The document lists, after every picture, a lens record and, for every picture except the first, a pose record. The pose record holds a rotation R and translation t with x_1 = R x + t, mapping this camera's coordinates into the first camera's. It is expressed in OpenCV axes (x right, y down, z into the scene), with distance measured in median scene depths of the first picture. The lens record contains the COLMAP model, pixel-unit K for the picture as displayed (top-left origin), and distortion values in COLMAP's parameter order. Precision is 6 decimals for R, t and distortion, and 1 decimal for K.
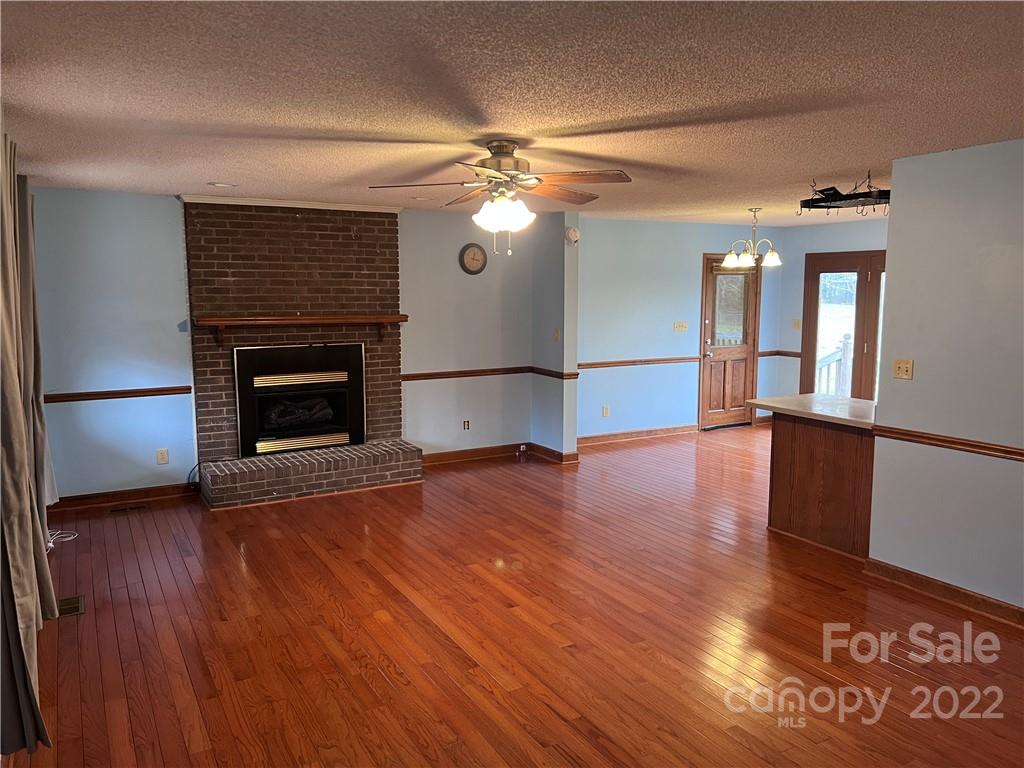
lens RADIAL K [[775.0, 0, 511.9], [0, 775.0, 383.8], [0, 0, 1]] dist [0.039048, -0.036948]
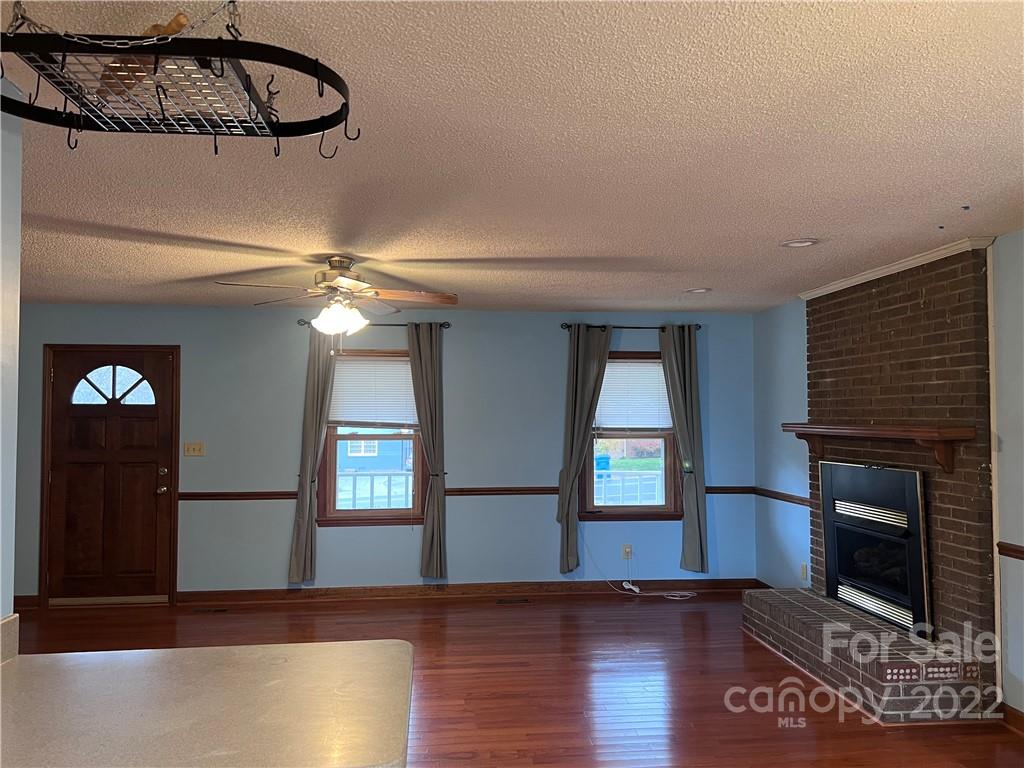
lens RADIAL K [[775.0, 0, 513.0], [0, 775.0, 380.8], [0, 0, 1]] dist [0.039048, -0.036948]
pose [[-0.392600, -0.042393, -0.918732, 0.528775], [-0.108982, 0.994043, 0.000703, -0.092907], [0.913230, 0.100401, -0.394881, 0.975746]]
